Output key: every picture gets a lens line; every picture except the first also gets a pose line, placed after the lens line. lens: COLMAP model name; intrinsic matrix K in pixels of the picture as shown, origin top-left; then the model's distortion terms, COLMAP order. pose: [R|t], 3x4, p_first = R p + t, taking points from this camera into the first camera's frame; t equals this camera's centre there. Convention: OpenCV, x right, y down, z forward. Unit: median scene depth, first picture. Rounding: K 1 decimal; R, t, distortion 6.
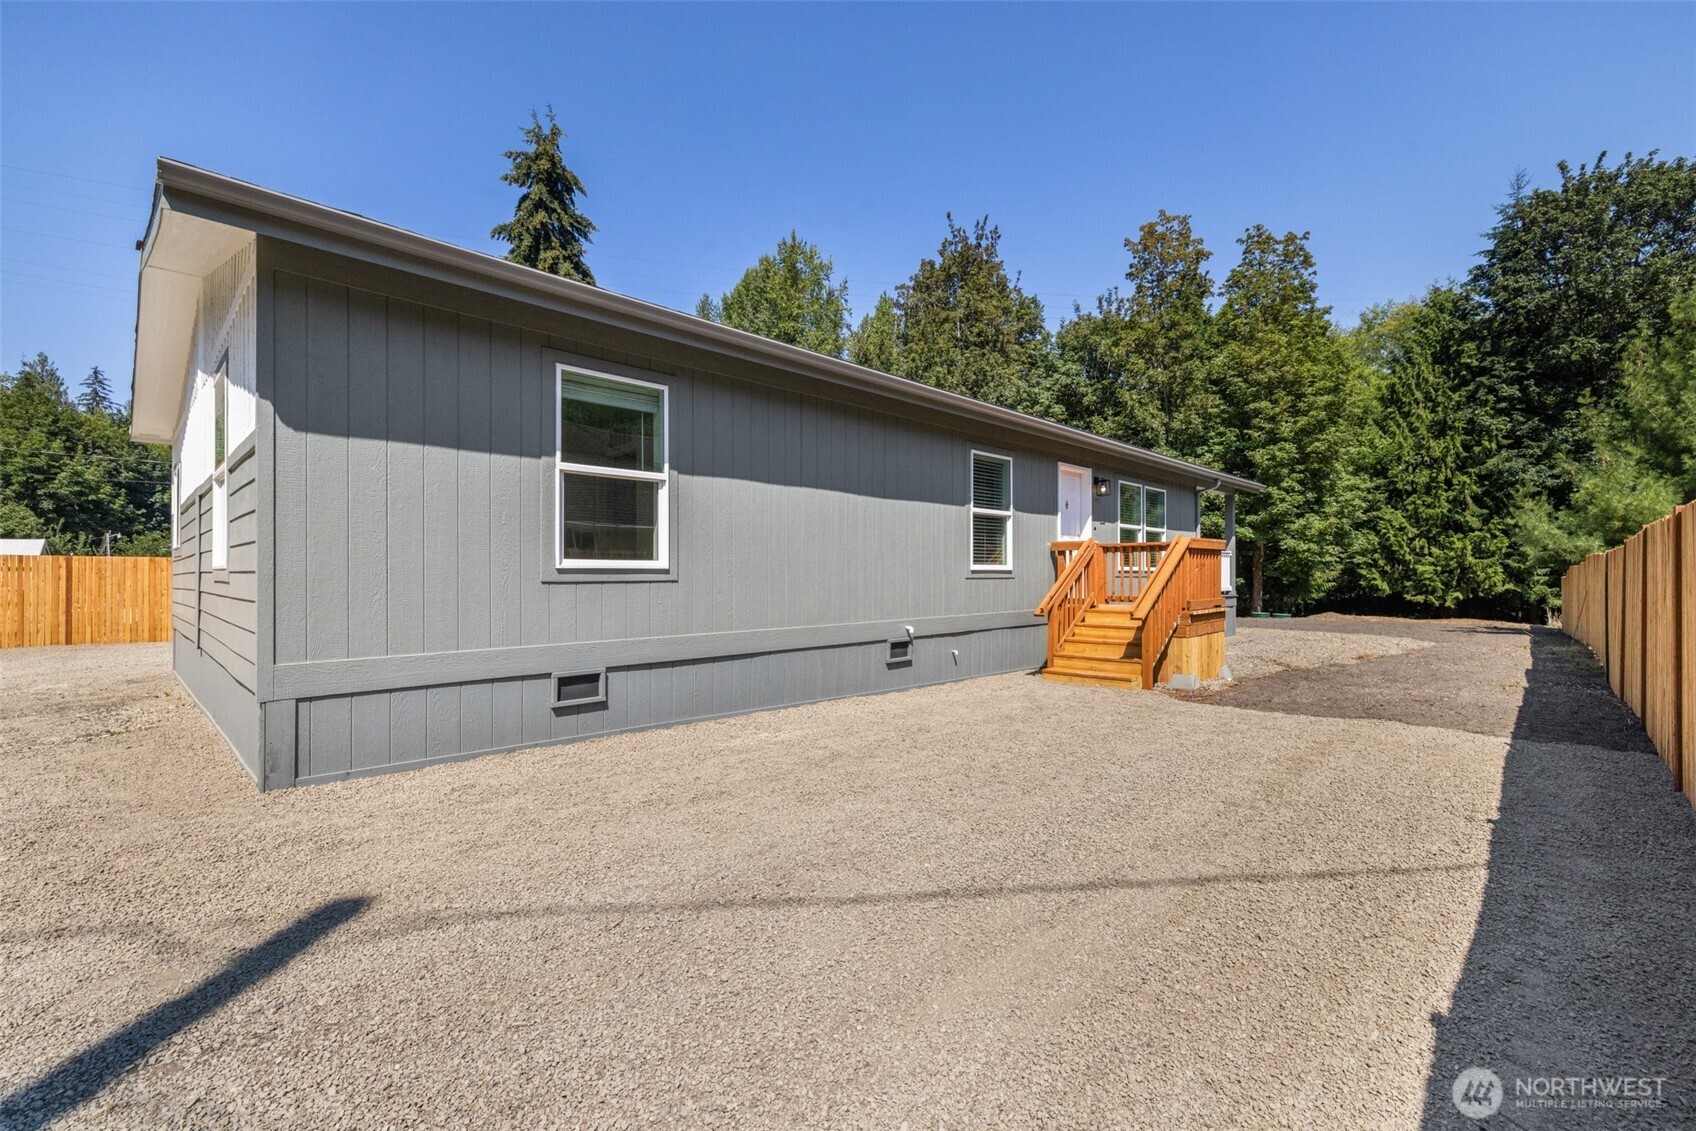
lens RADIAL K [[721.0, 0, 852.7], [0, 721.0, 572.6], [0, 0, 1]] dist [-0.000049, 0.000056]
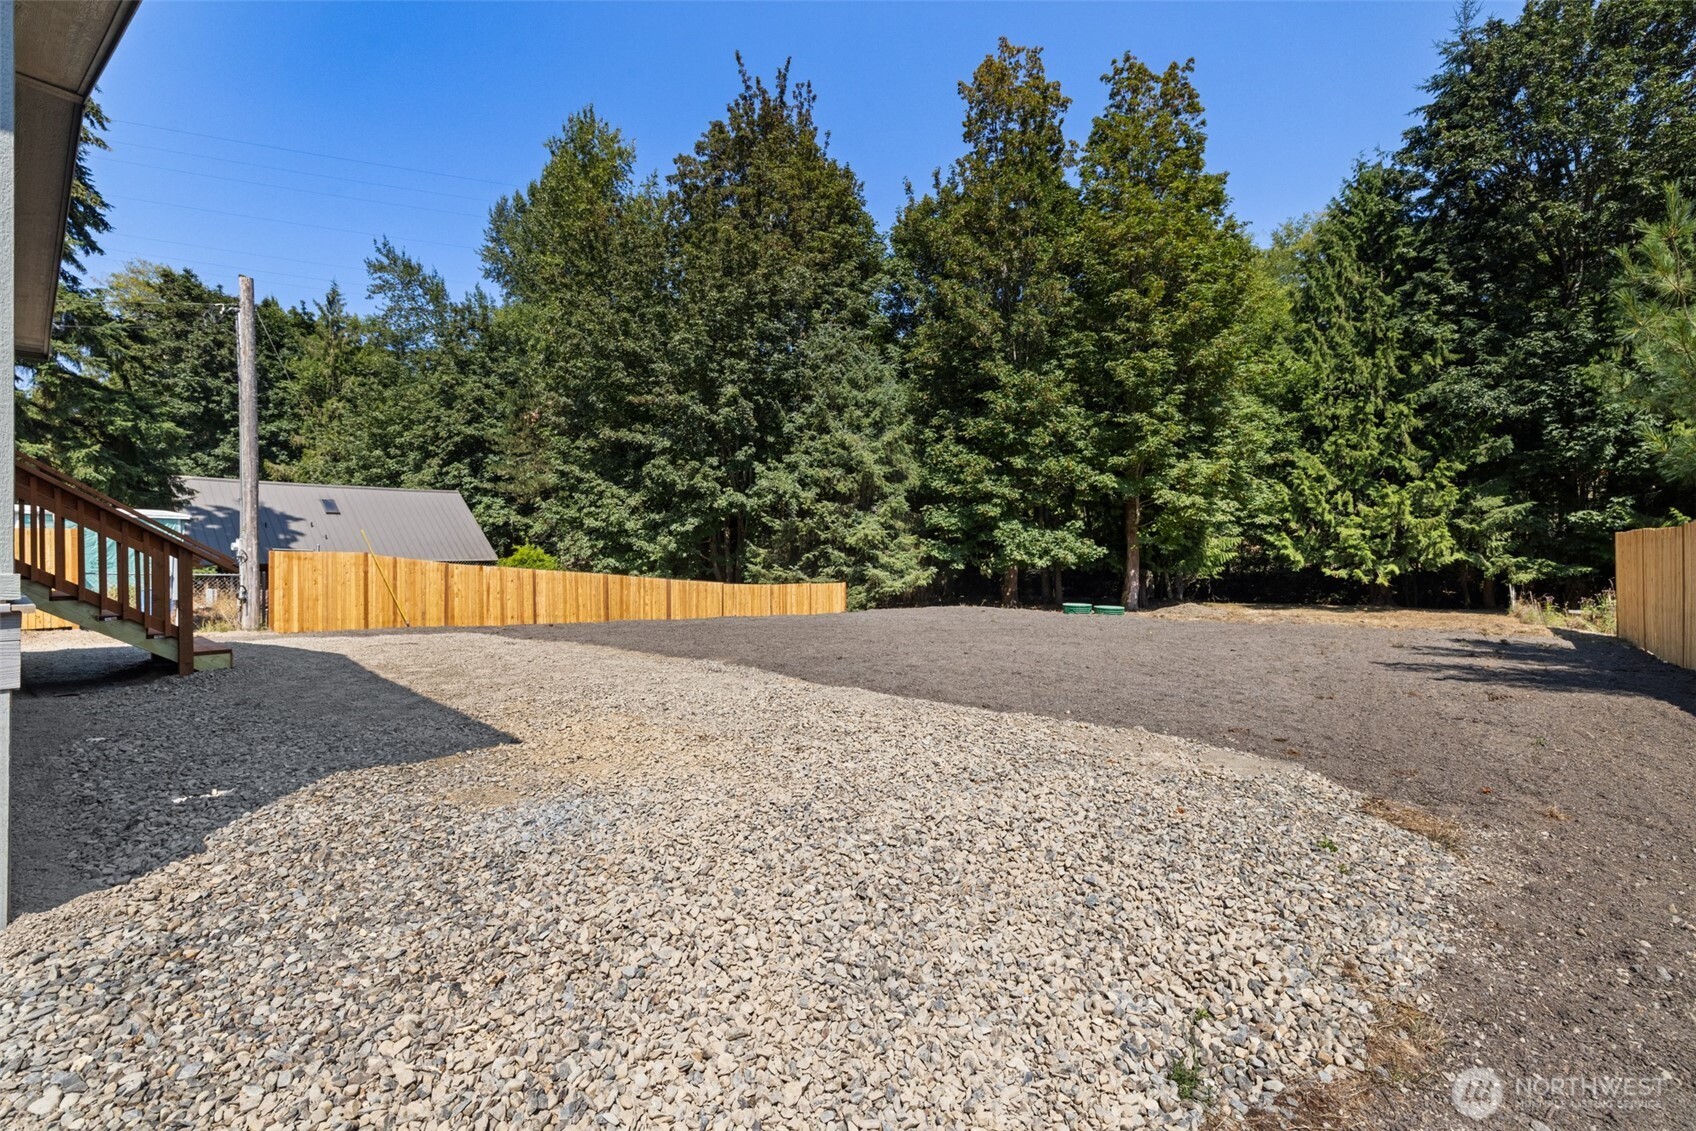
lens RADIAL K [[707.1, 0, 872.3], [0, 707.1, 549.9], [0, 0, 1]] dist [-0.000046, -0.000020]
pose [[0.996707, -0.005958, 0.080867, 0.255122], [0.005873, 0.999982, 0.001286, 0.008454], [-0.080873, -0.000807, 0.996724, 0.326950]]
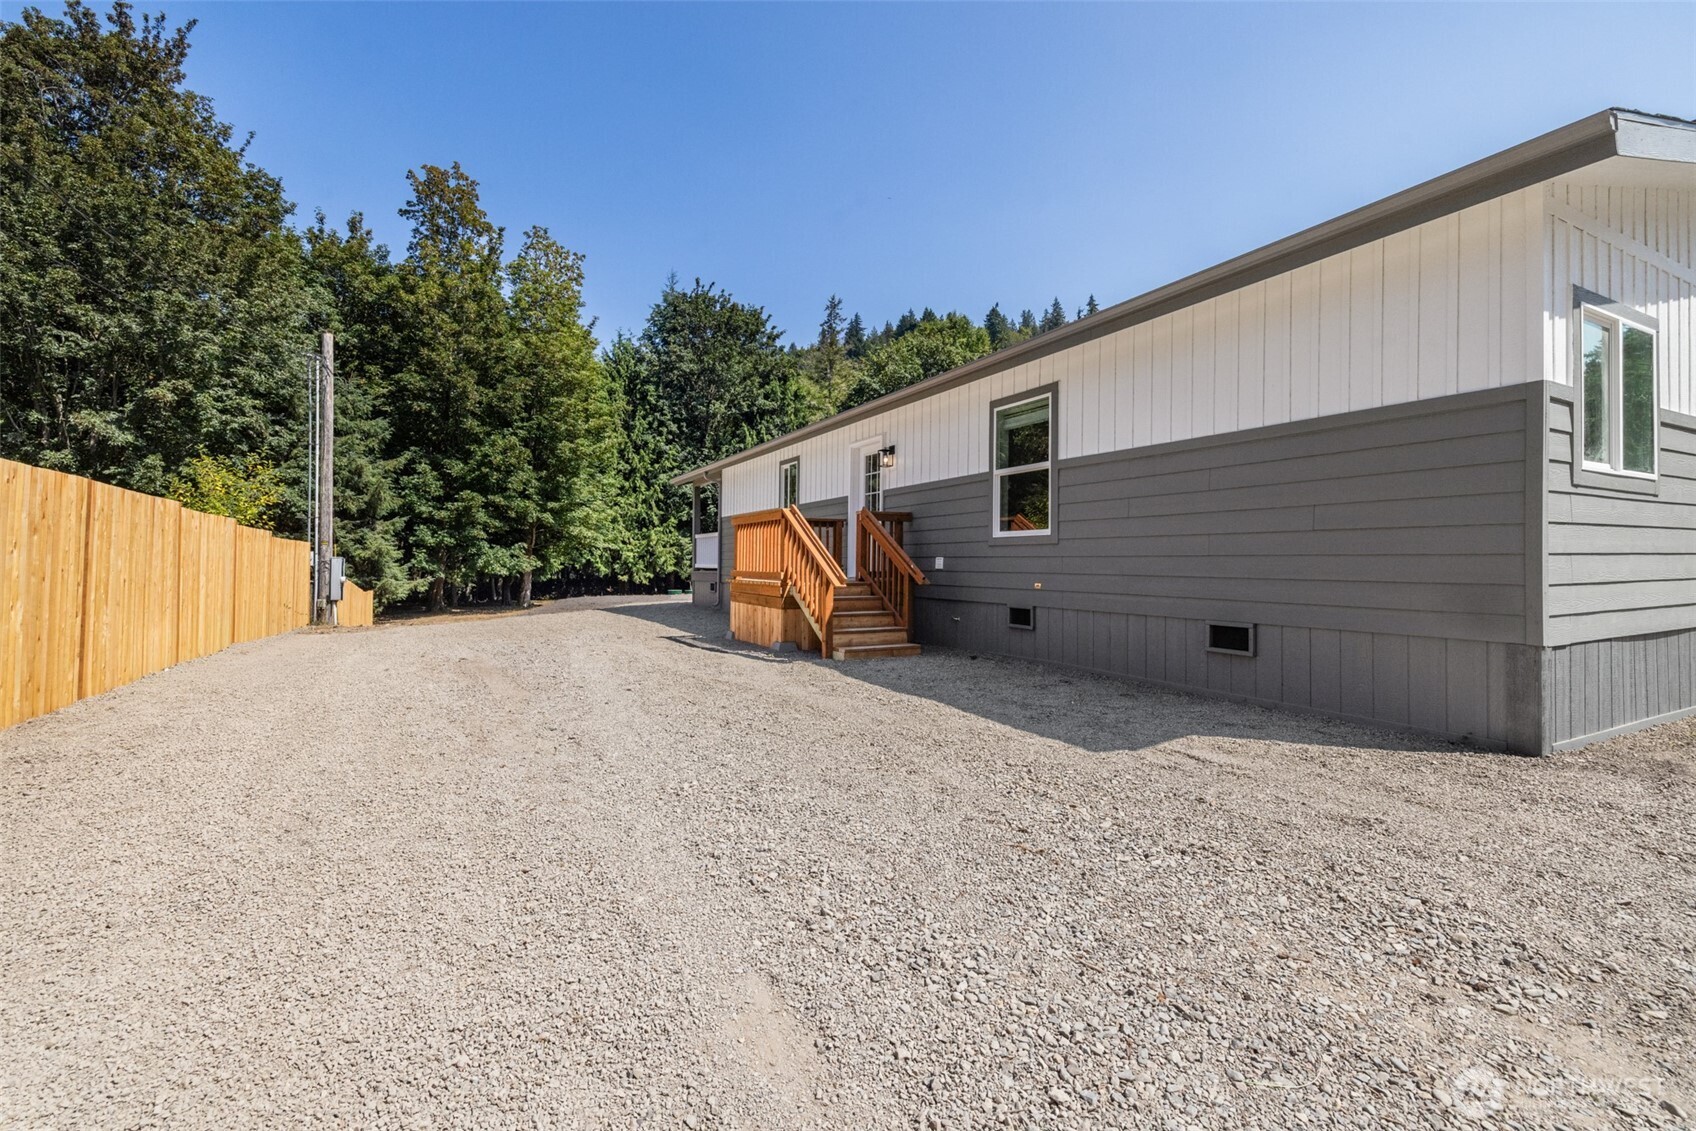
lens RADIAL K [[732.0, 0, 837.4], [0, 732.0, 541.8], [0, 0, 1]] dist [0.002391, 0.000419]
pose [[0.296402, 0.027964, 0.954654, -0.331384], [-0.004176, 0.999600, -0.027984, 0.006639], [-0.955054, 0.004307, 0.296401, 0.275362]]
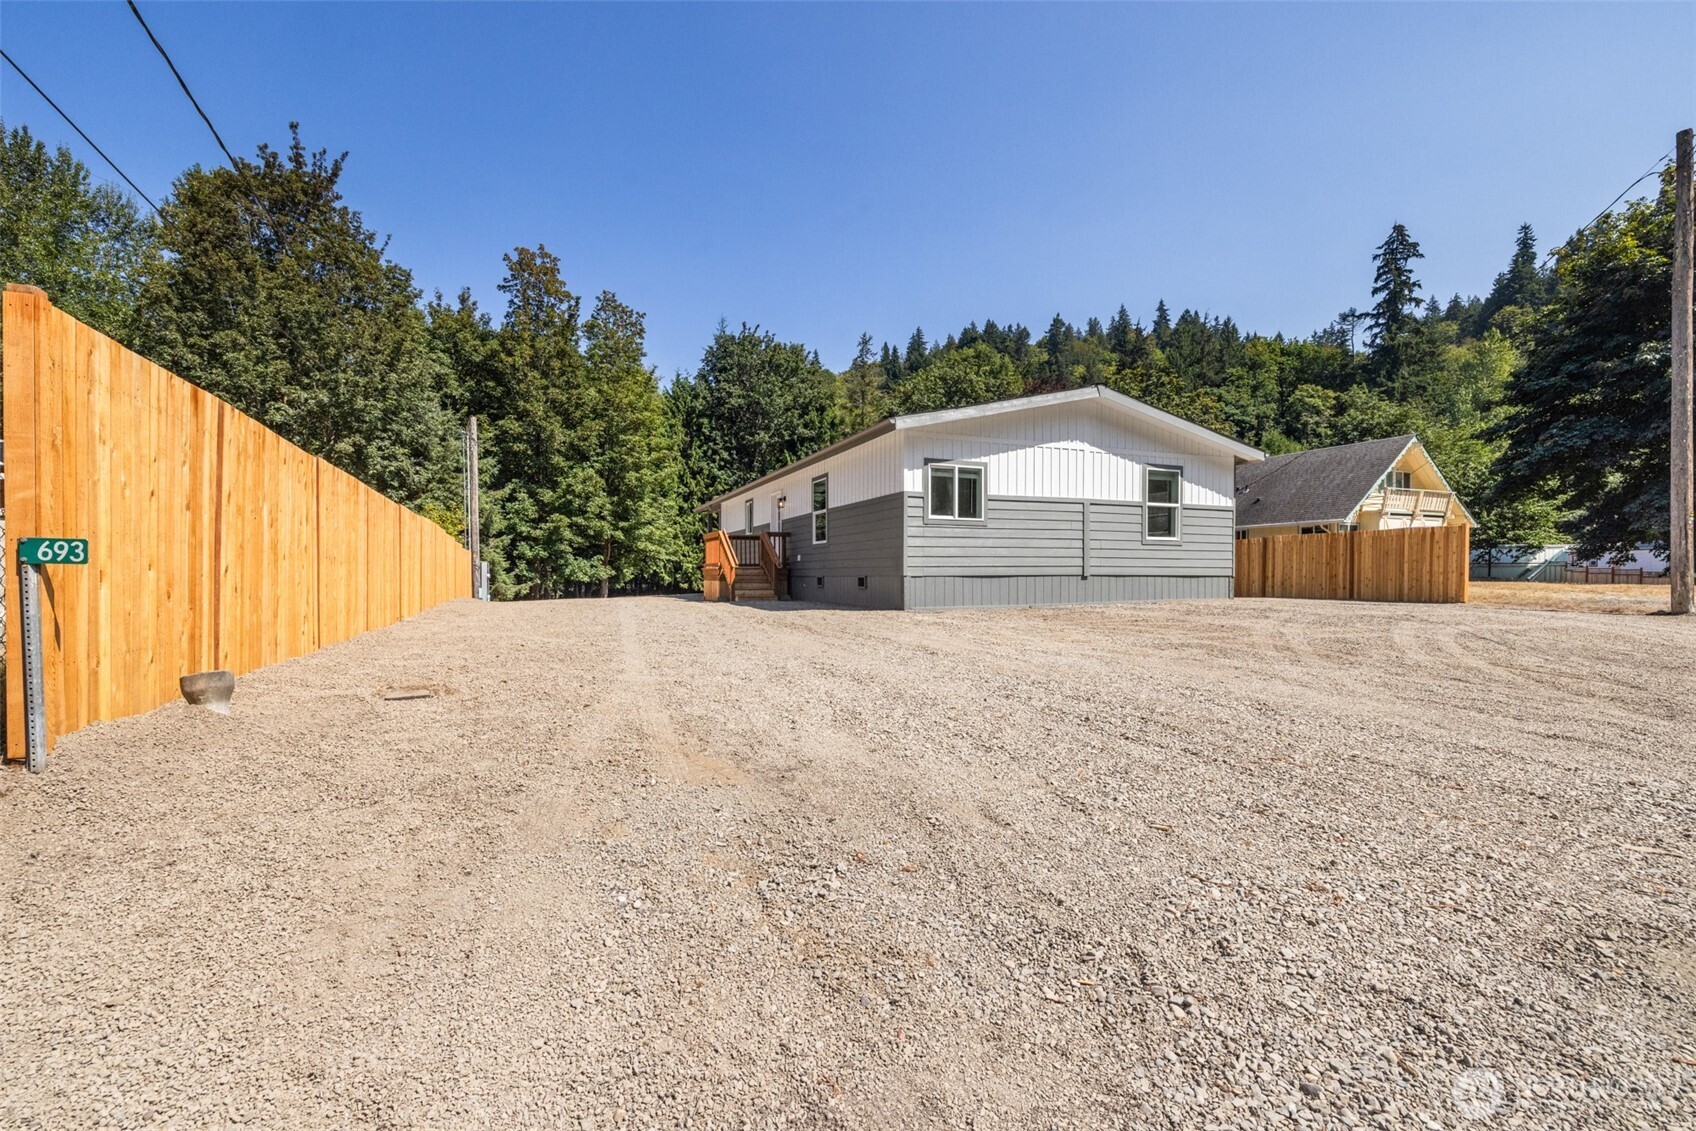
lens RADIAL K [[737.1, 0, 840.5], [0, 737.1, 591.0], [0, 0, 1]] dist [0.001247, 0.000388]
pose [[0.384626, -0.017412, 0.922908, -0.497160], [-0.001430, 0.999810, 0.019459, 0.017193], [-0.923072, -0.008805, 0.384528, 0.128619]]
